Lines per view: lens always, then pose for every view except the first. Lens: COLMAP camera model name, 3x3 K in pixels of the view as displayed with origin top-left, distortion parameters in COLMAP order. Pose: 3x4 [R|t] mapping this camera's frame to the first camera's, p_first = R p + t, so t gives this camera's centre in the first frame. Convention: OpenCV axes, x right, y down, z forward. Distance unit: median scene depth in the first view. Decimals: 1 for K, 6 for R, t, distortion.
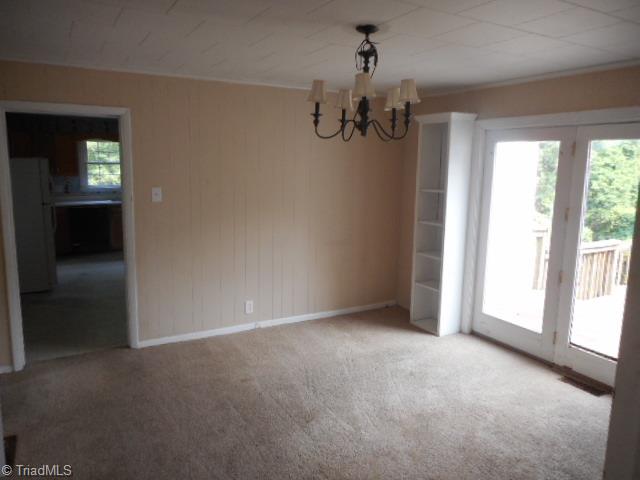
lens RADIAL K [[473.6, 0, 320.6], [0, 473.6, 240.2], [0, 0, 1]] dist [-0.017133, -0.009061]
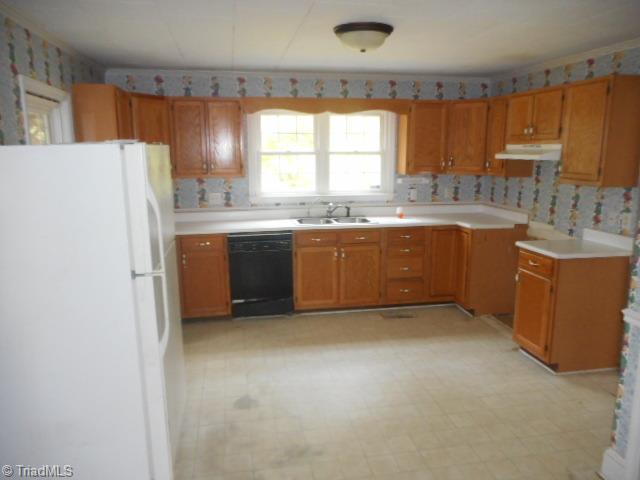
lens RADIAL K [[473.6, 0, 319.4], [0, 473.6, 241.3], [0, 0, 1]] dist [-0.017133, -0.009061]
pose [[0.943835, 0.029921, -0.329059, -0.238226], [-0.023650, 0.999455, 0.023045, -0.072599], [0.329569, -0.013969, 0.944028, 0.483939]]
